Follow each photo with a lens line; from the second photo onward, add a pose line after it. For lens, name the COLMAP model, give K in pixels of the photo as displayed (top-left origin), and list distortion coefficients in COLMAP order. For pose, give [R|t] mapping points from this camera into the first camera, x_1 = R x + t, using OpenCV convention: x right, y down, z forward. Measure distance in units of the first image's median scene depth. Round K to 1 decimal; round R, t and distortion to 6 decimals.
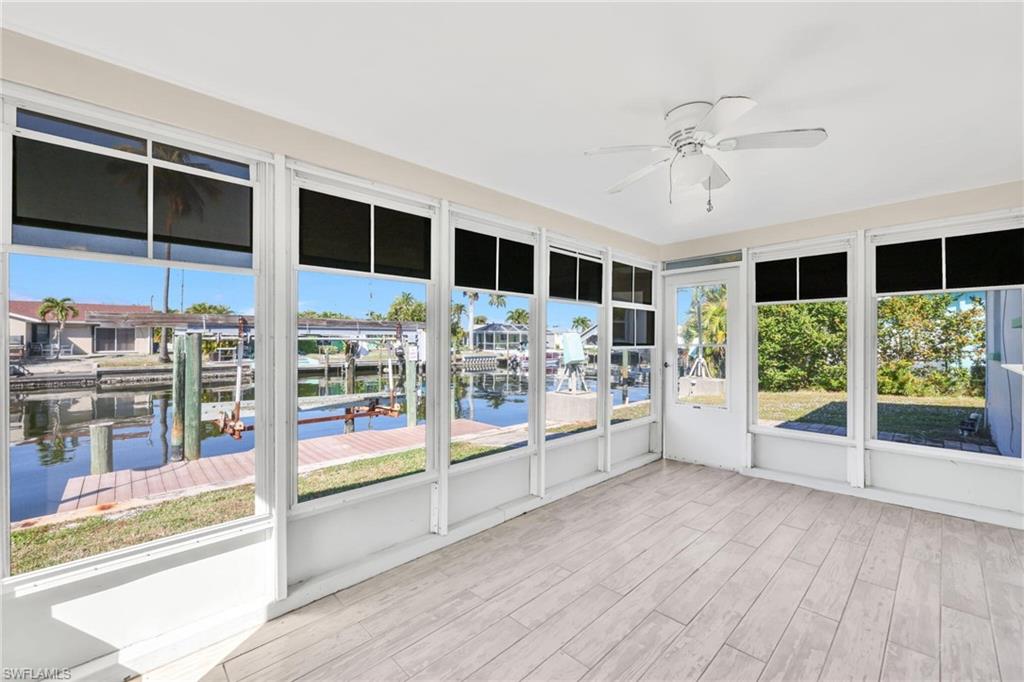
lens RADIAL K [[411.4, 0, 508.8], [0, 411.4, 338.4], [0, 0, 1]] dist [0.000878, 0.000307]
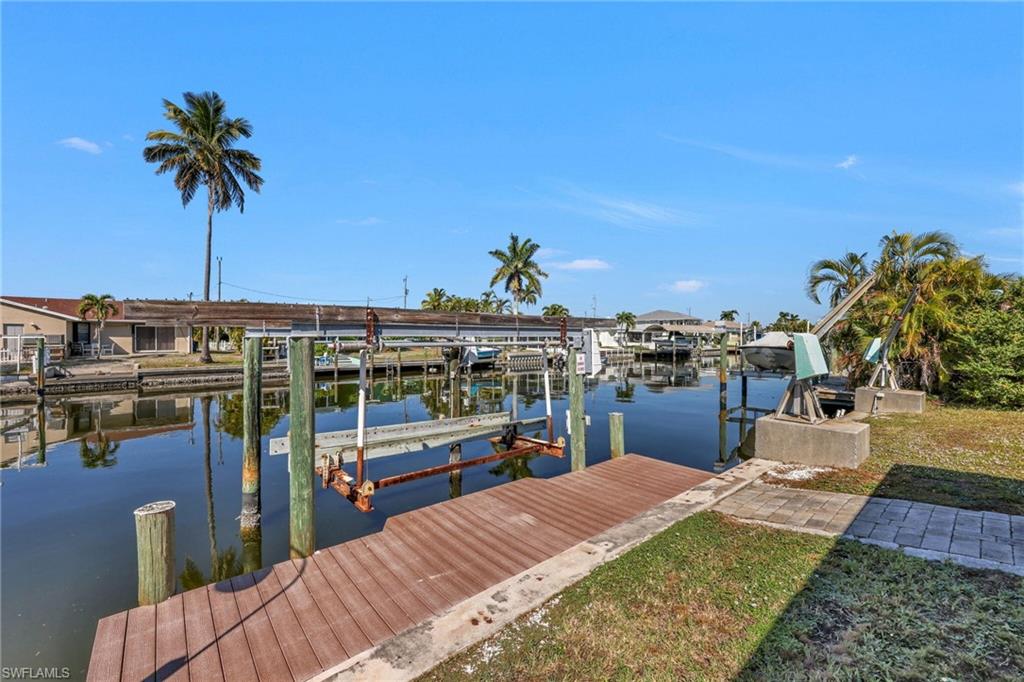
lens RADIAL K [[411.4, 0, 510.1], [0, 411.4, 340.3], [0, 0, 1]] dist [0.000878, 0.000307]
pose [[0.998818, -0.001963, -0.048565, -0.091263], [0.002561, 0.999922, 0.012251, -0.003166], [0.048537, -0.012361, 0.998745, 0.088958]]
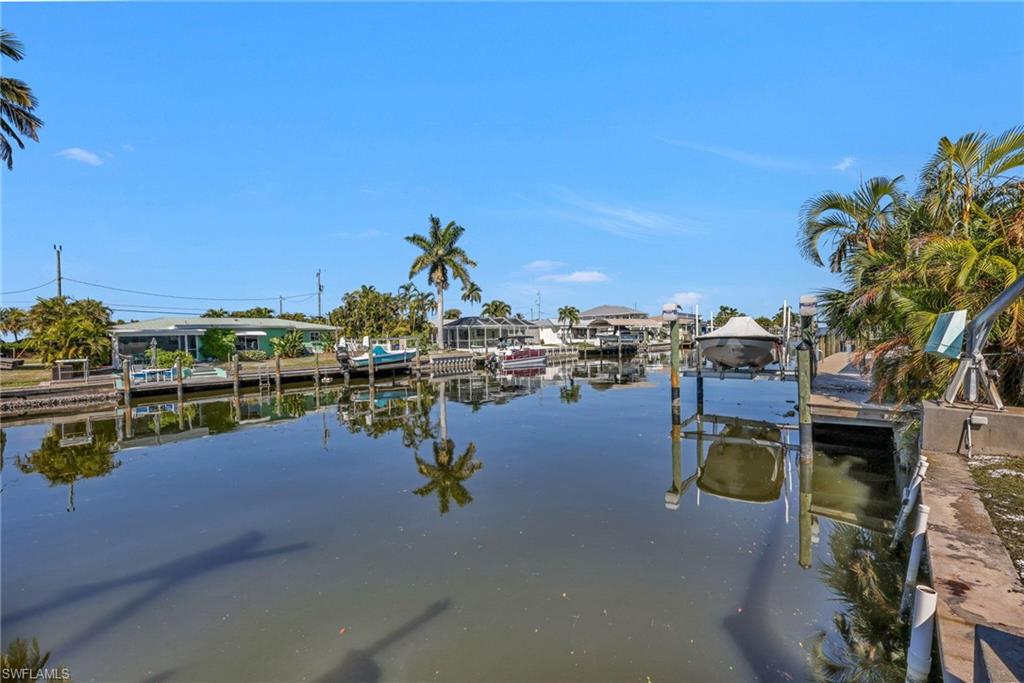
lens RADIAL K [[411.4, 0, 509.1], [0, 411.4, 348.0], [0, 0, 1]] dist [0.000878, 0.000307]
pose [[0.997664, -0.032809, 0.059920, -0.008729], [0.030906, 0.998996, 0.032421, 0.004544], [-0.060923, -0.030494, 0.997677, 0.284892]]
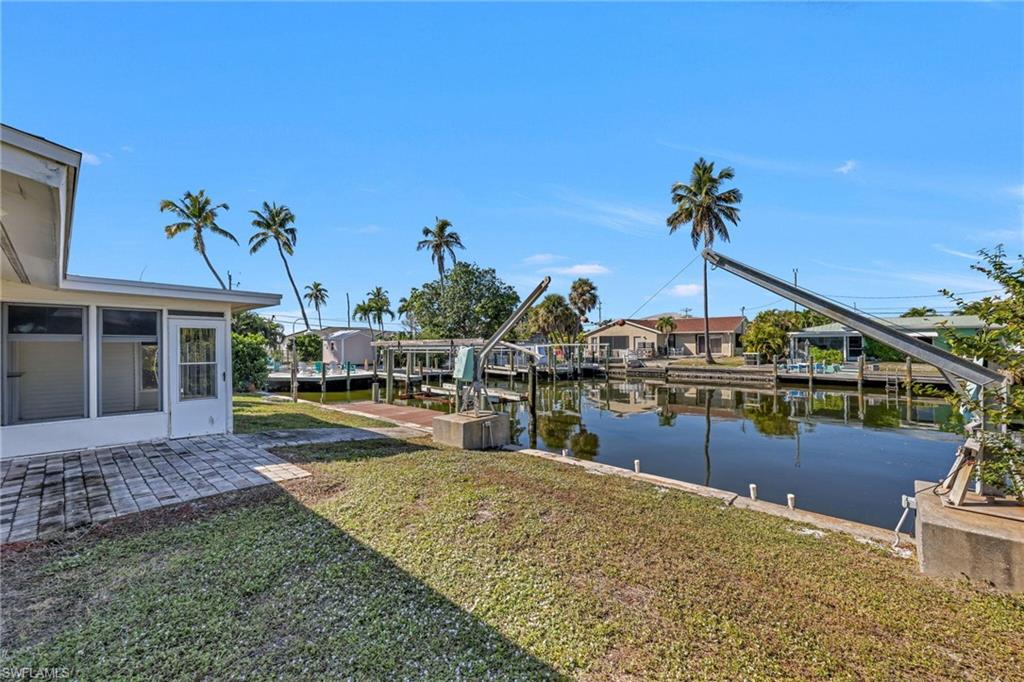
lens RADIAL K [[411.4, 0, 514.2], [0, 411.4, 340.2], [0, 0, 1]] dist [0.000878, 0.000307]
pose [[0.079119, -0.007512, -0.996837, 0.332097], [0.011511, 0.999912, -0.006622, -0.009778], [0.996799, -0.010951, 0.079198, 0.305268]]
